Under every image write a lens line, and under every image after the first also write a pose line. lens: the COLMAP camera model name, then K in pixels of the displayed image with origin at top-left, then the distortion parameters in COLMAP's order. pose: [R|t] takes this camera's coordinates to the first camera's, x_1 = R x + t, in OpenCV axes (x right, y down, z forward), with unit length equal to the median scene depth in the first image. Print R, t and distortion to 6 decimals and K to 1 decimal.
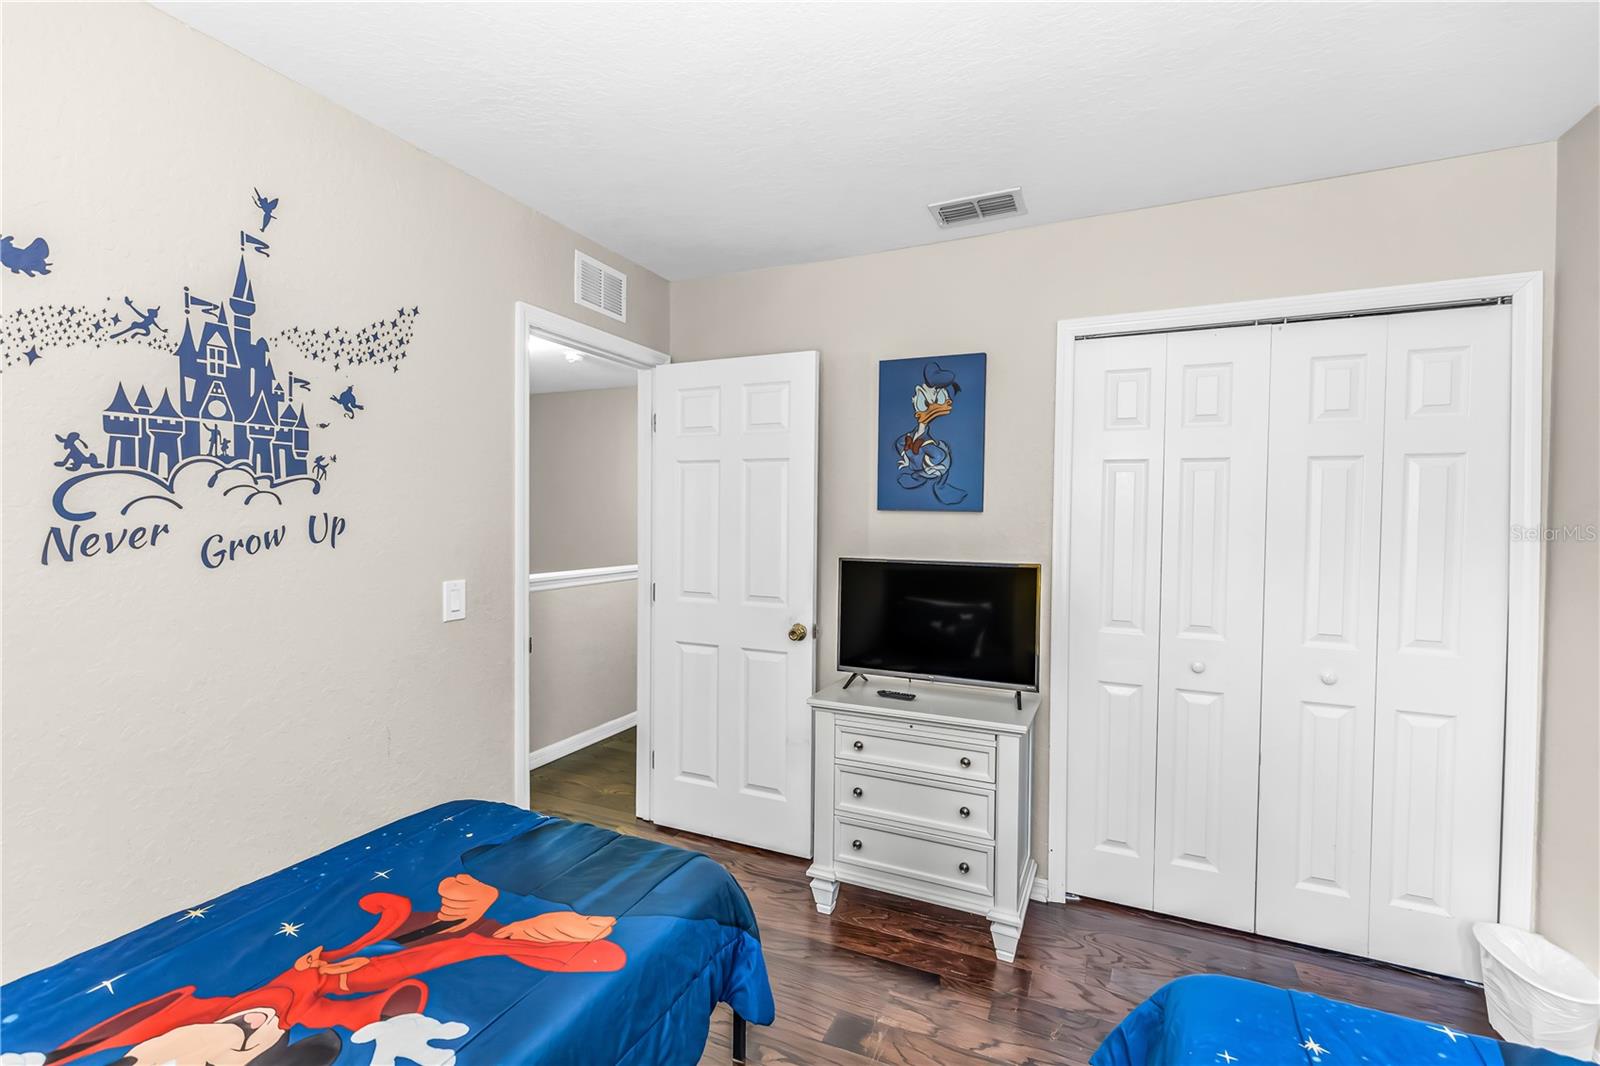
lens RADIAL K [[735.4, 0, 839.0], [0, 735.4, 515.4], [0, 0, 1]] dist [0.013176, 0.000744]
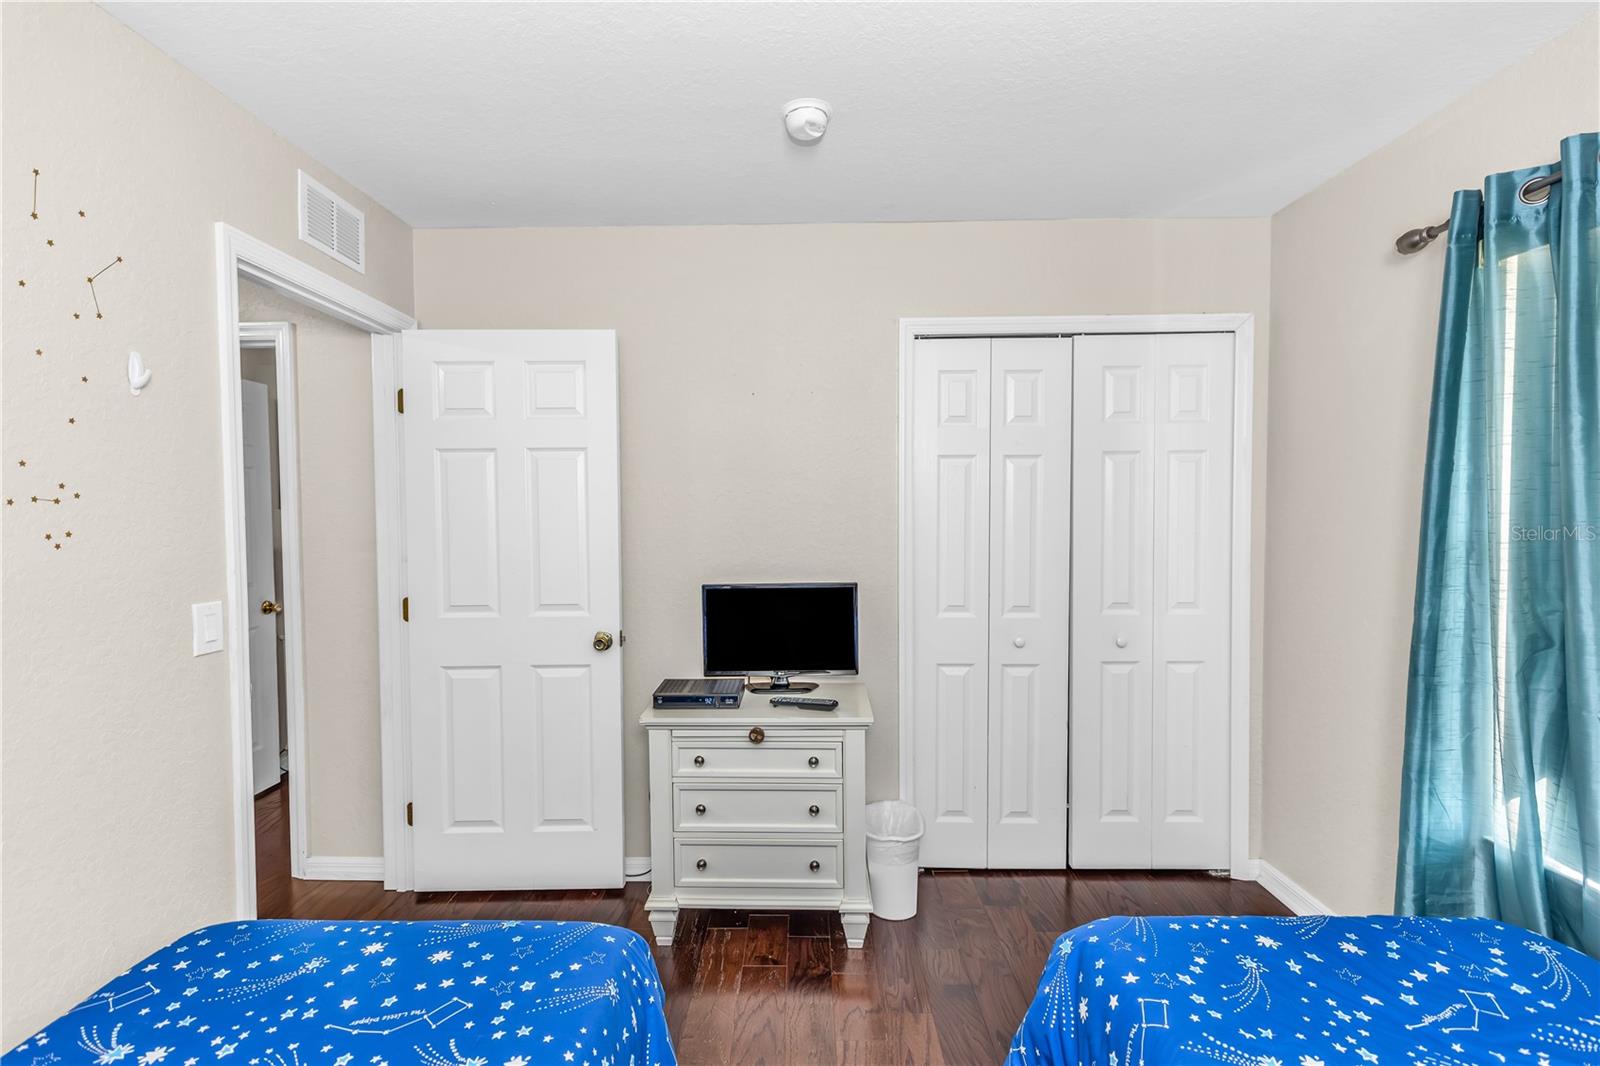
lens RADIAL K [[735.4, 0, 786.5], [0, 735.4, 522.6], [0, 0, 1]] dist [0.013176, 0.000744]
pose [[0.921436, -0.021389, 0.387941, -0.223738], [0.014765, 0.999690, 0.020049, -0.002848], [-0.388249, -0.012746, 0.921466, 0.102515]]
